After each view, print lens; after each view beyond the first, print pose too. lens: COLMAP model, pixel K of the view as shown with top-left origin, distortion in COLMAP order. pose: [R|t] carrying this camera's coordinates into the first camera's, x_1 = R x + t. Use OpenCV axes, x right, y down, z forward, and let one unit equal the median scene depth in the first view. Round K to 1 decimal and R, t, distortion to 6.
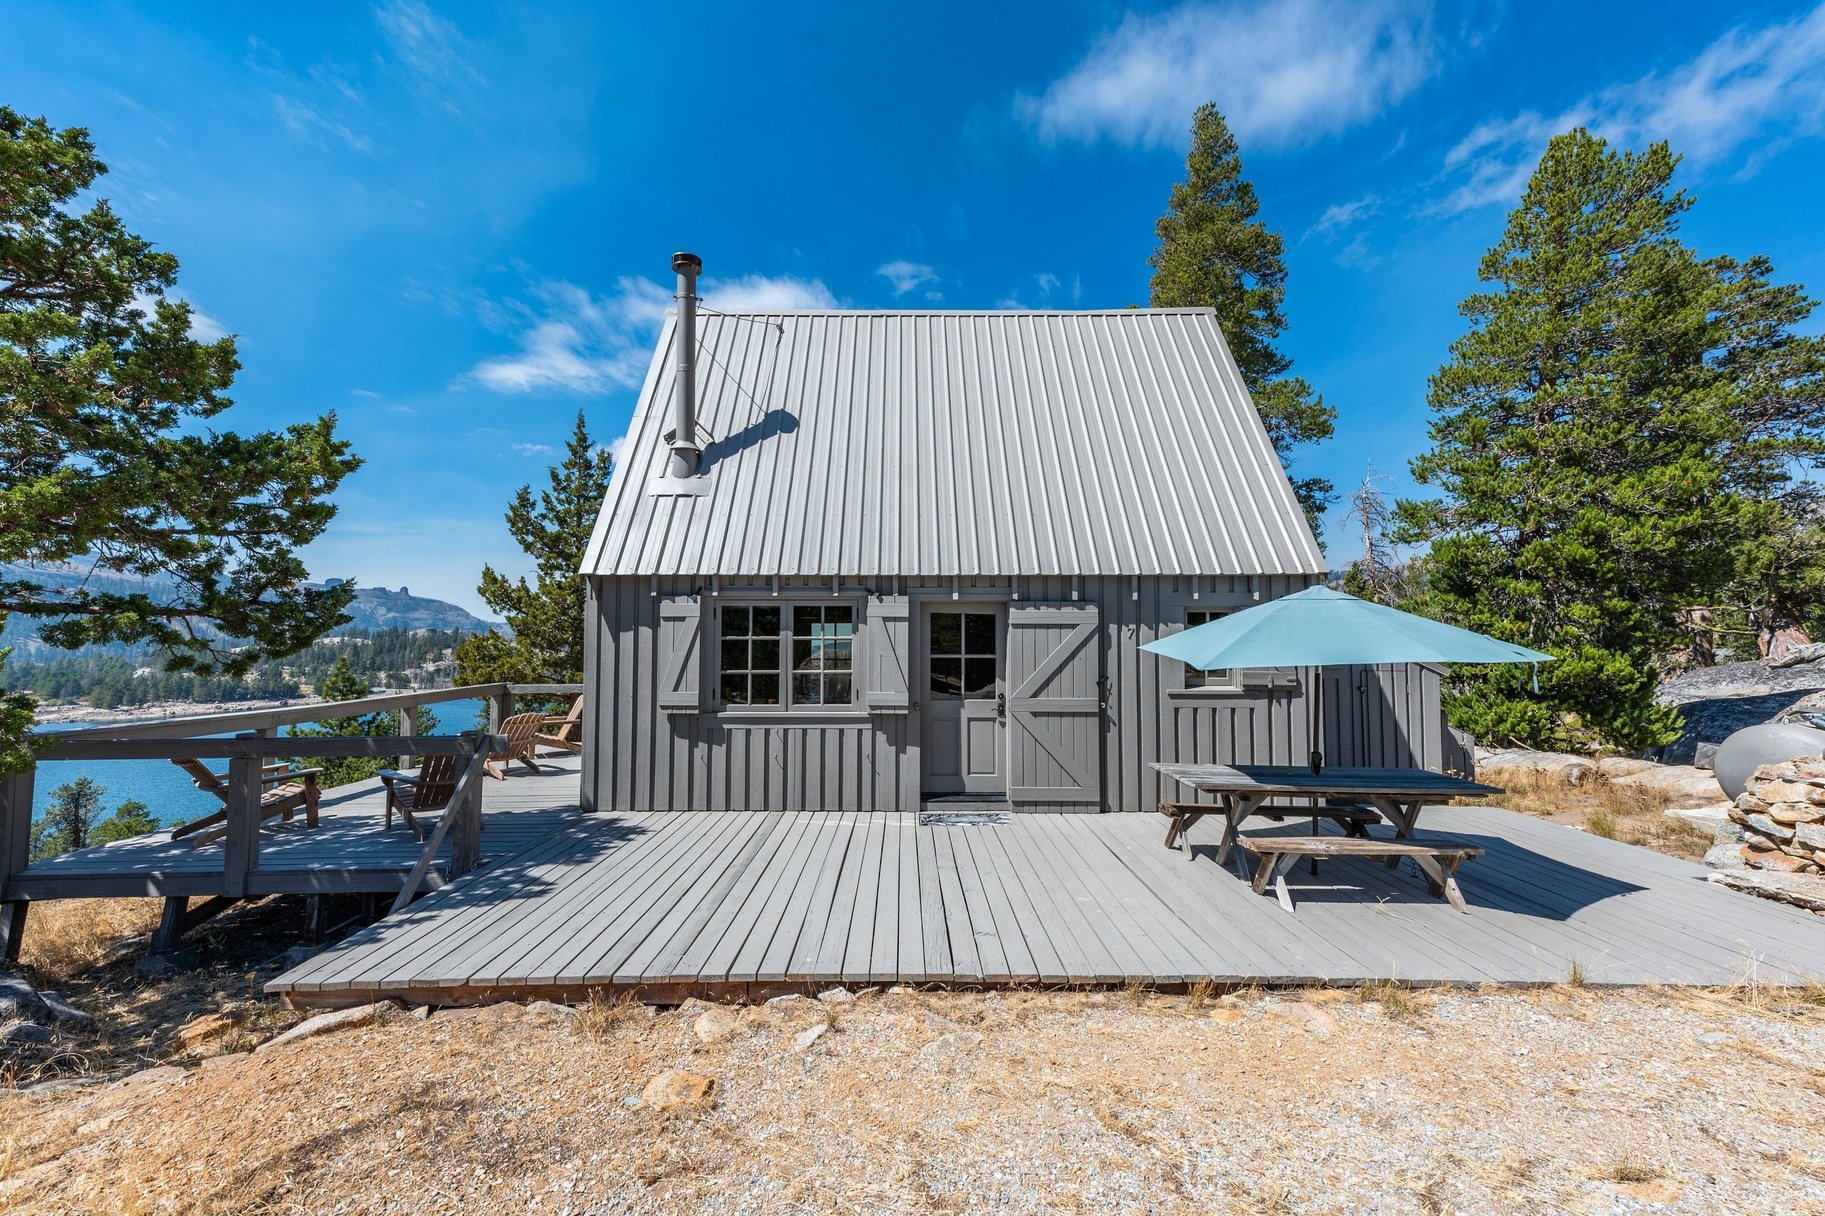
lens RADIAL K [[731.1, 0, 905.6], [0, 731.1, 612.5], [0, 0, 1]] dist [0.023118, 0.000037]
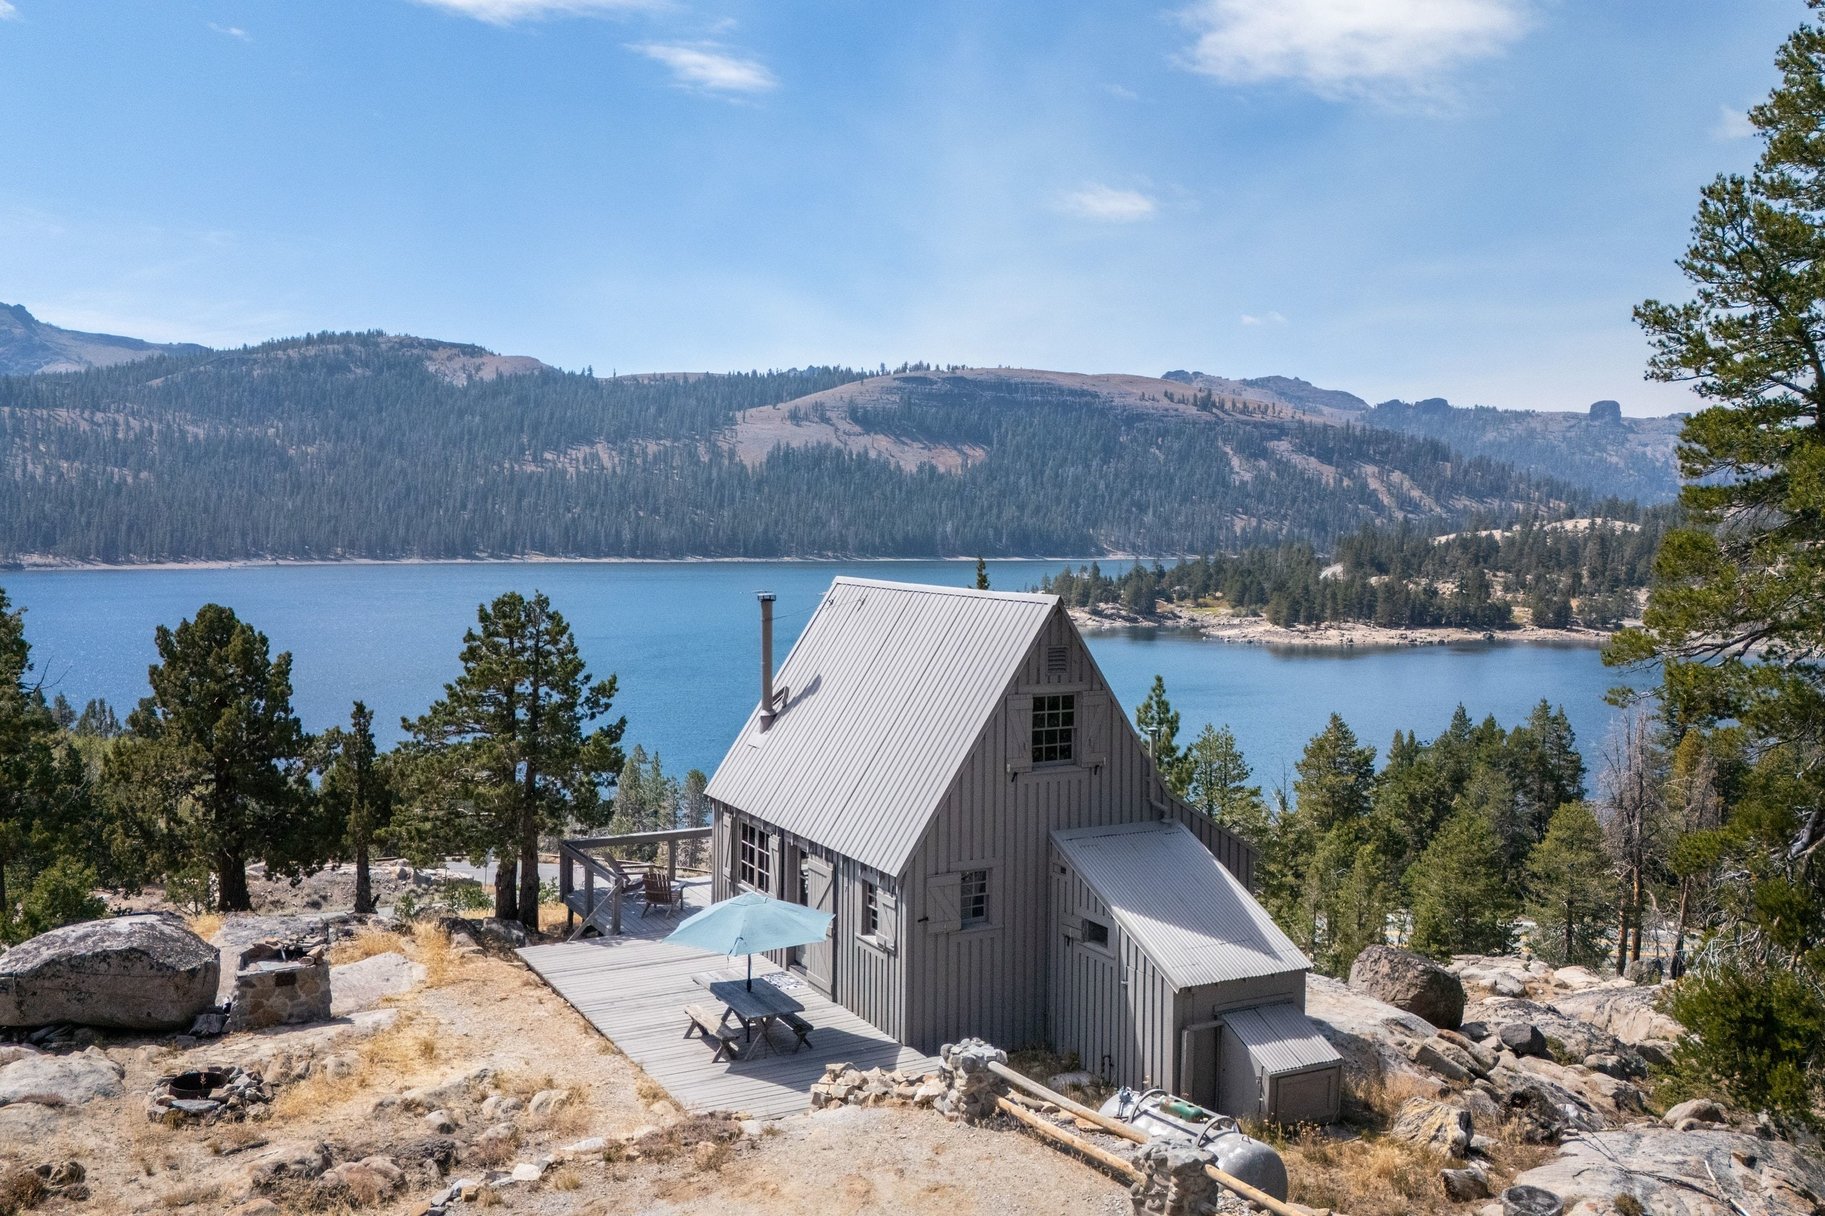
lens RADIAL K [[1590.8, 0, 909.0], [0, 1590.8, 630.3], [0, 0, 1]] dist [0.096074, -0.096628]
pose [[0.469922, 0.074767, -0.879536, 3.203490], [0.027173, 0.994709, 0.099075, -0.821278], [0.882290, -0.070457, 0.465404, -0.358579]]
